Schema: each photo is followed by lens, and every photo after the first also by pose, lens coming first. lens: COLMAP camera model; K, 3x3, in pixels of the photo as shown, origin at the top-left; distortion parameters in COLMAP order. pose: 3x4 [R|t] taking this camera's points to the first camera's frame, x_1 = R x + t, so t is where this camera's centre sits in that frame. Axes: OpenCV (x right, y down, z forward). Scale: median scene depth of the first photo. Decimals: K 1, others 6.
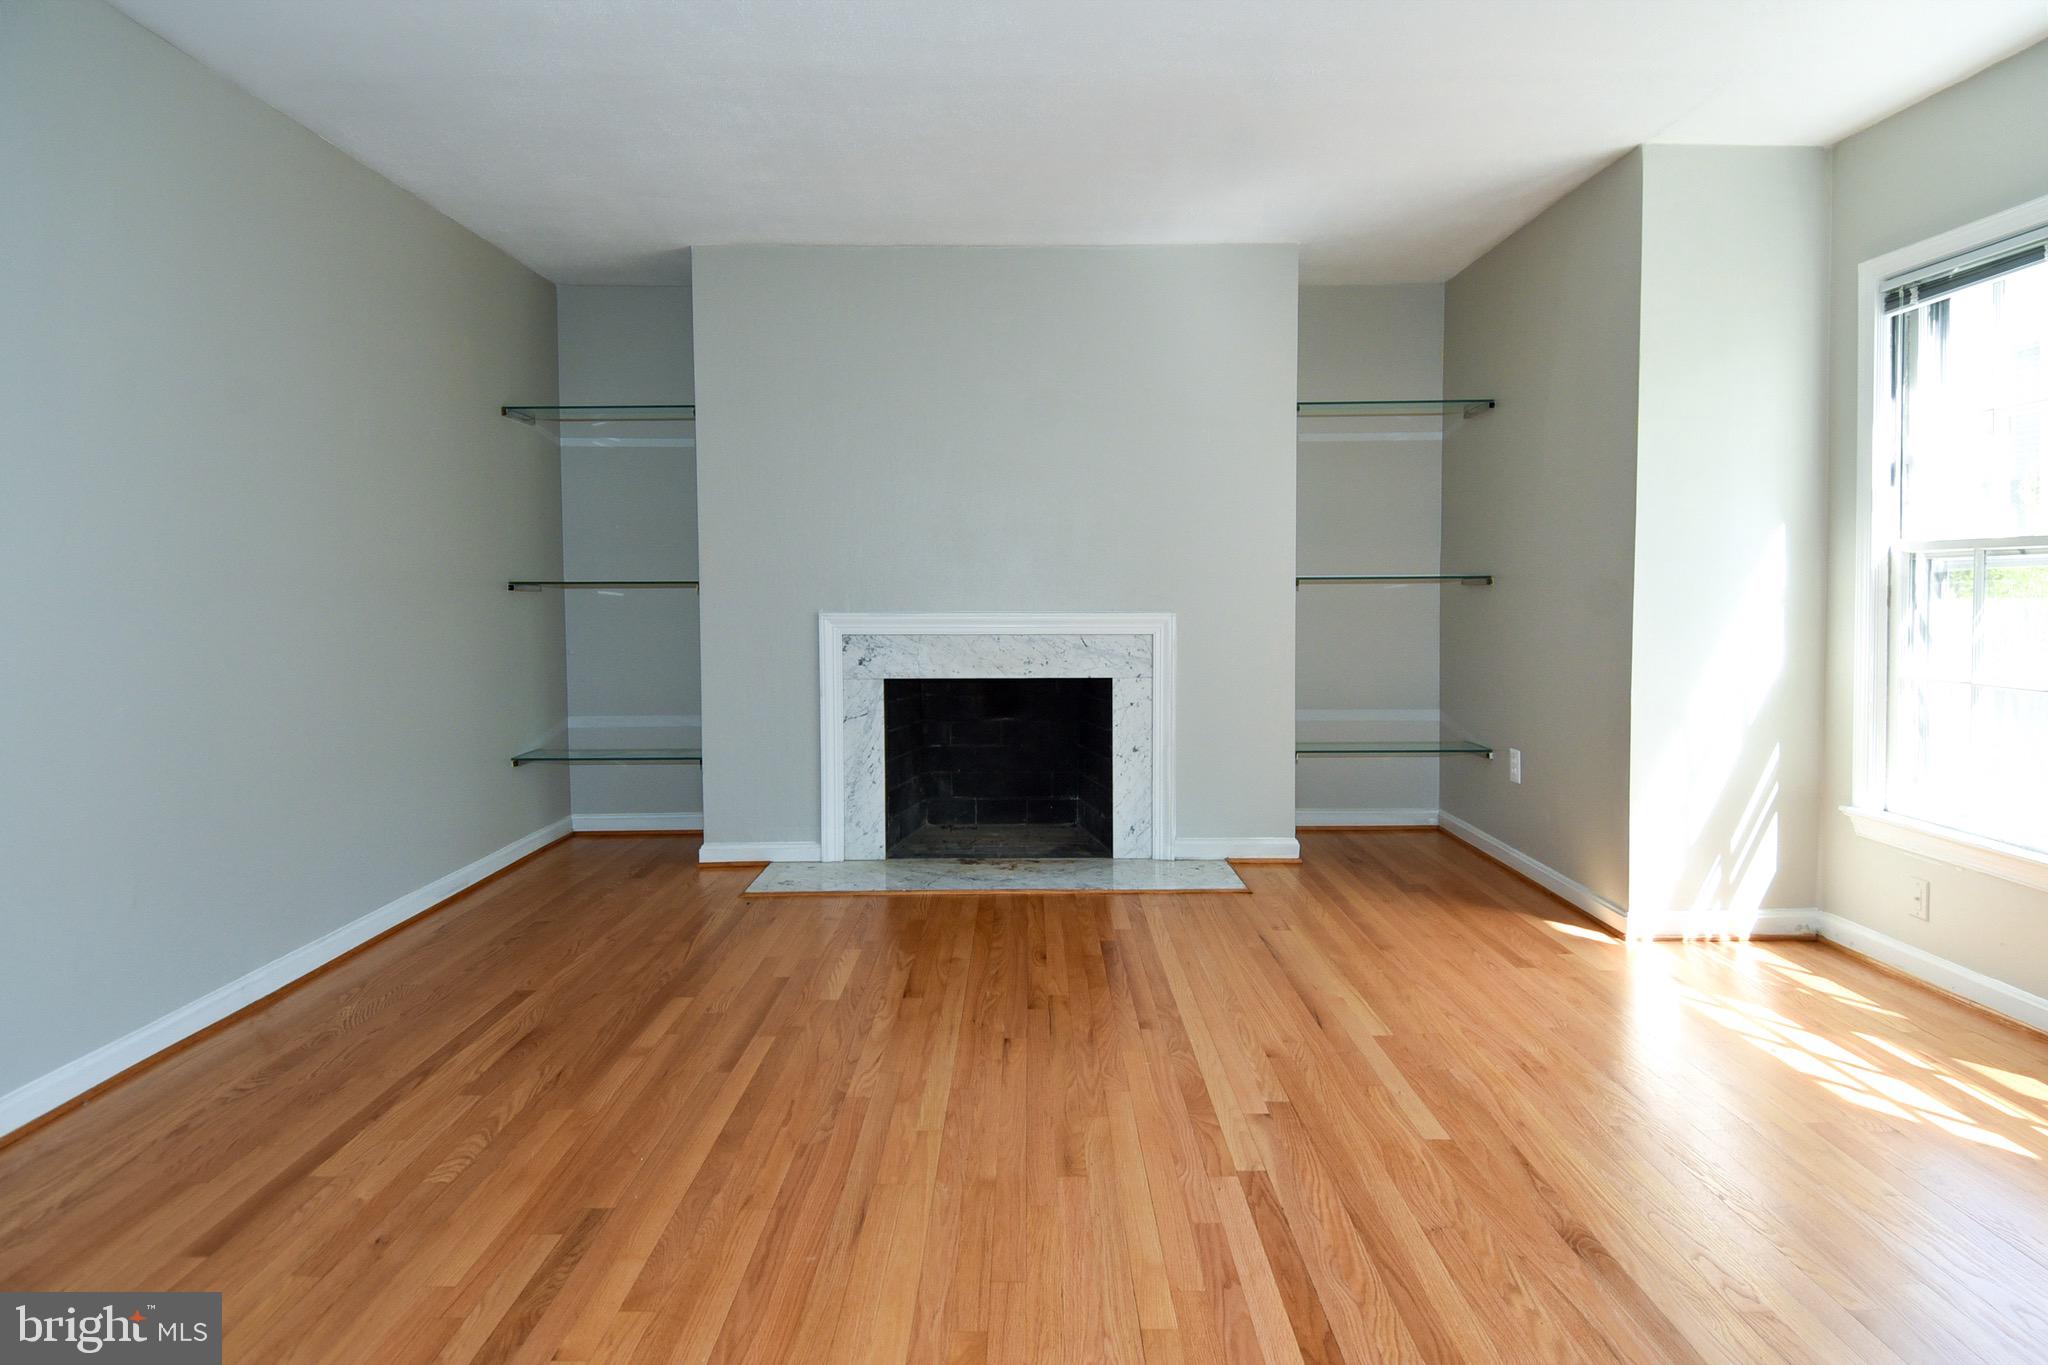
lens RADIAL K [[1180.3, 0, 1006.7], [0, 1180.3, 659.5], [0, 0, 1]] dist [0.055226, -0.061314]
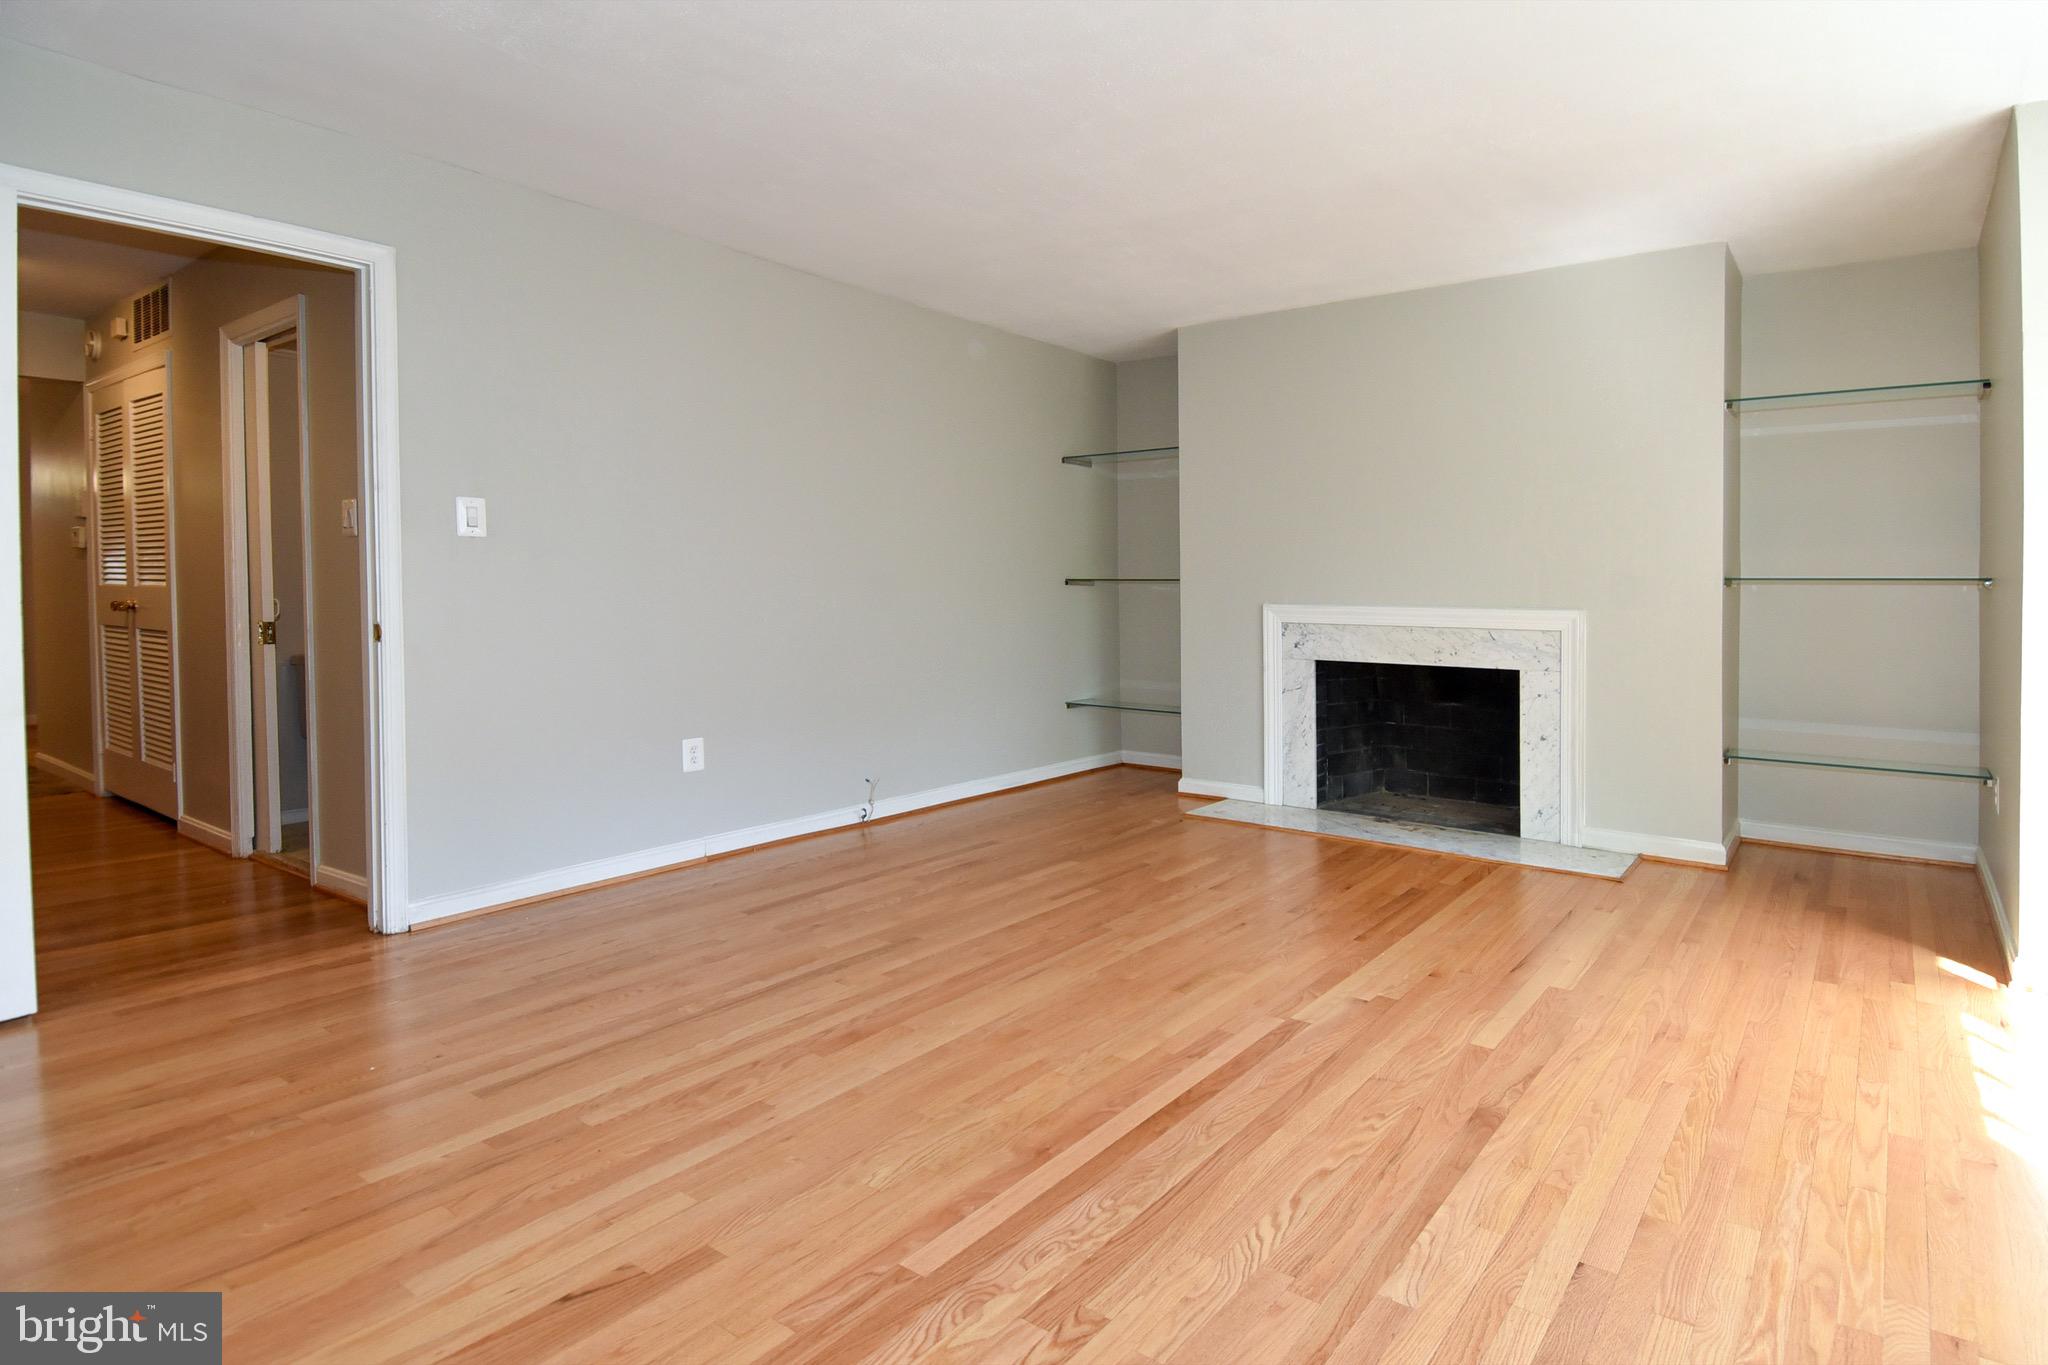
lens RADIAL K [[1093.2, 0, 1013.8], [0, 1093.2, 656.7], [0, 0, 1]] dist [0.088684, -0.065315]
pose [[0.801083, 0.050092, -0.596453, 0.326349], [-0.047968, 0.998660, 0.019446, 0.005981], [0.596628, 0.013032, 0.802412, -0.096049]]
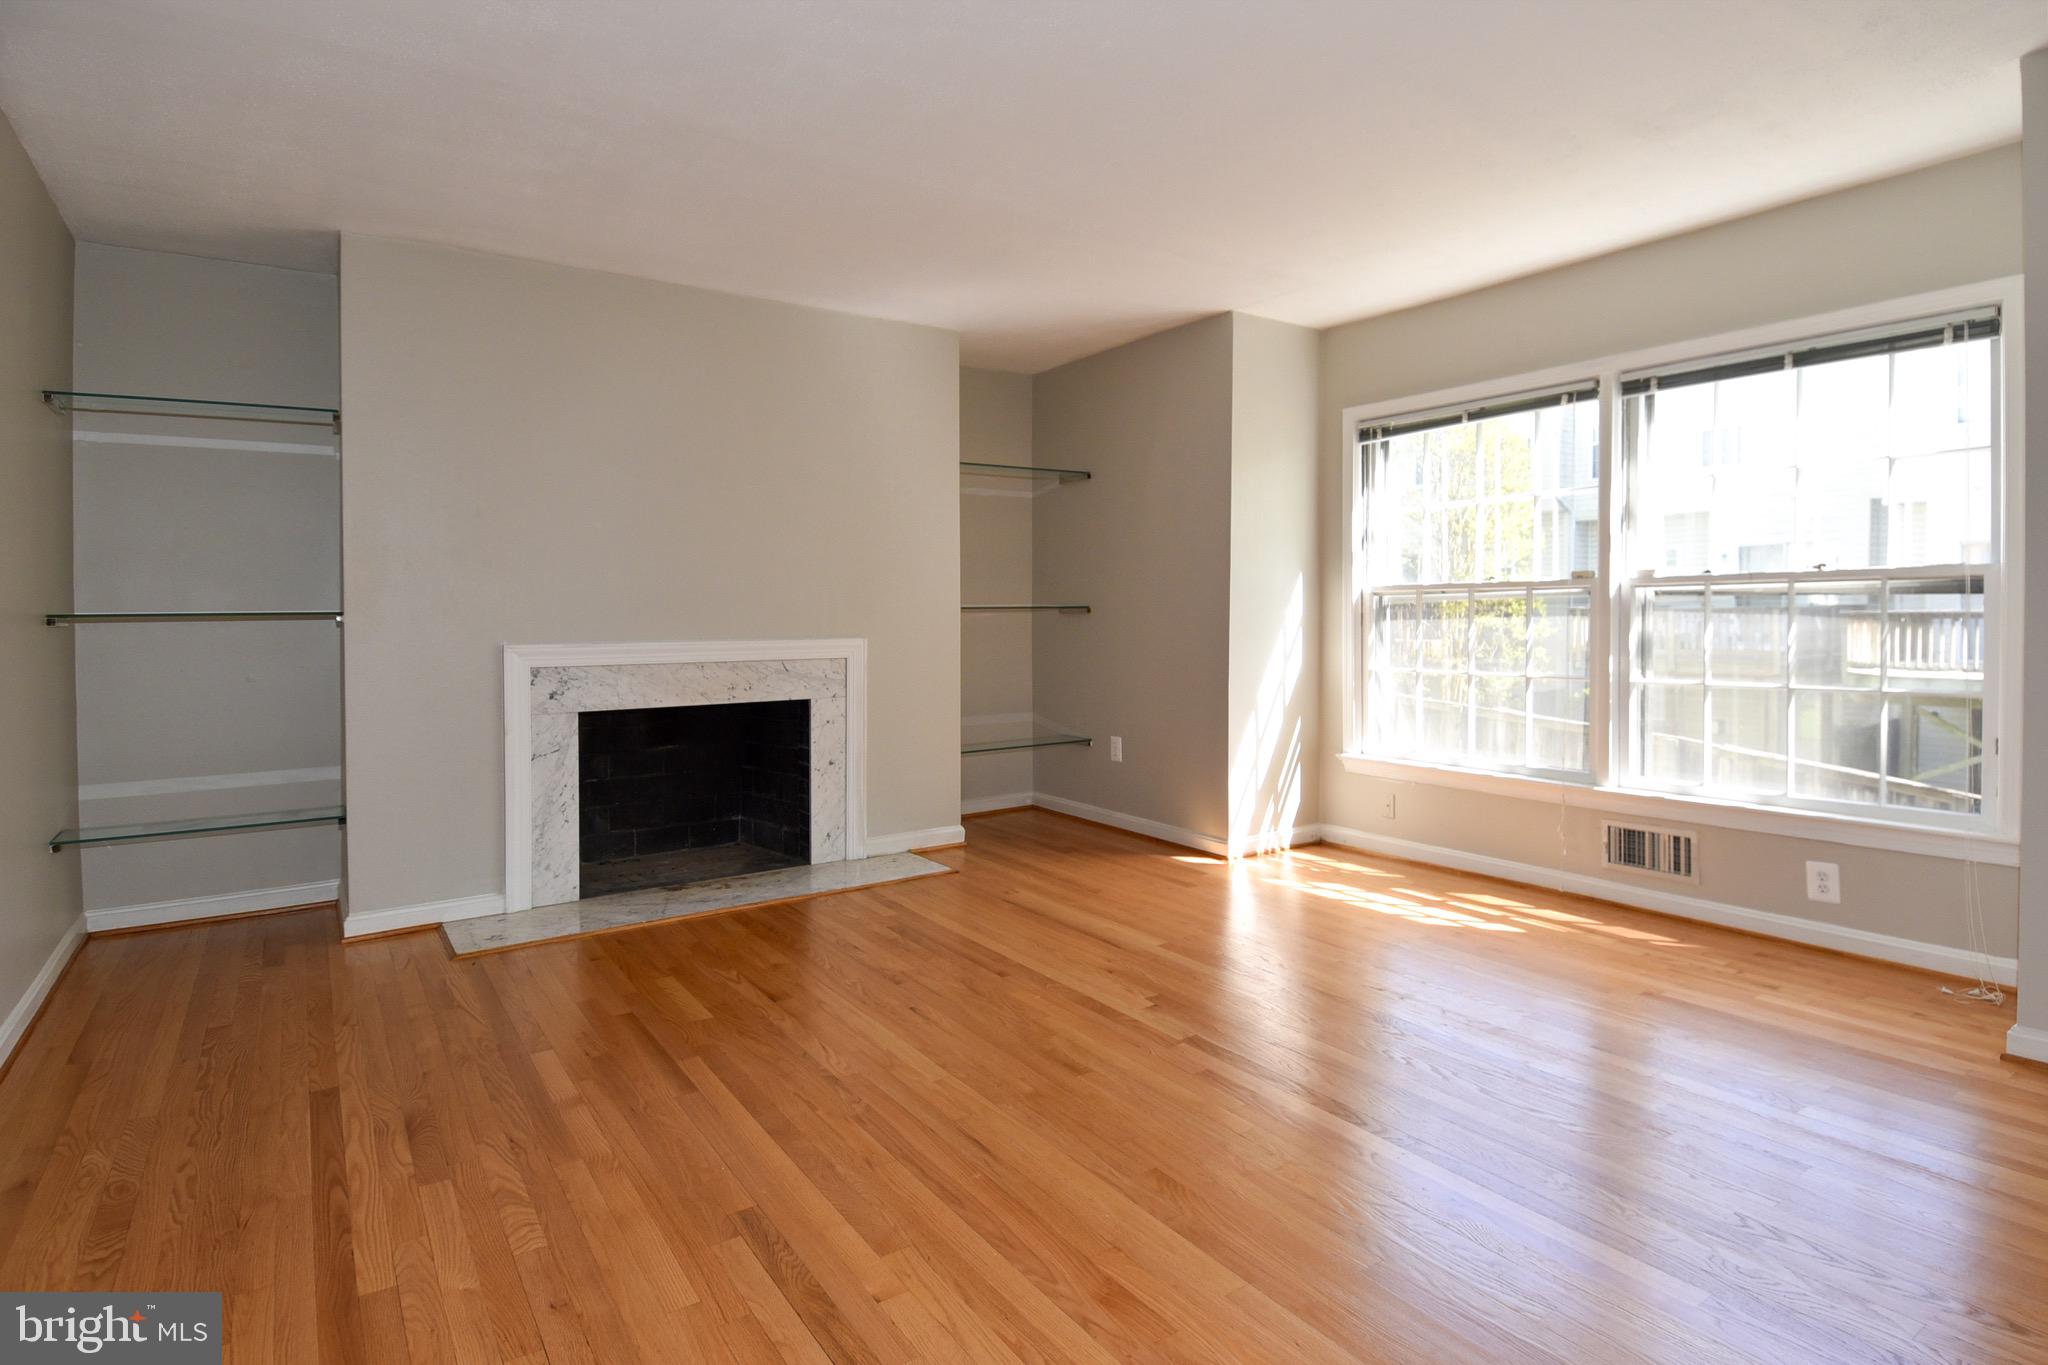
lens RADIAL K [[1112.1, 0, 1129.3], [0, 1112.1, 675.2], [0, 0, 1]] dist [0.046234, -0.047897]
pose [[0.796050, -0.037819, 0.604049, -0.300574], [0.042015, 0.999091, 0.007182, -0.001506], [-0.603771, 0.019662, 0.796915, -0.000937]]
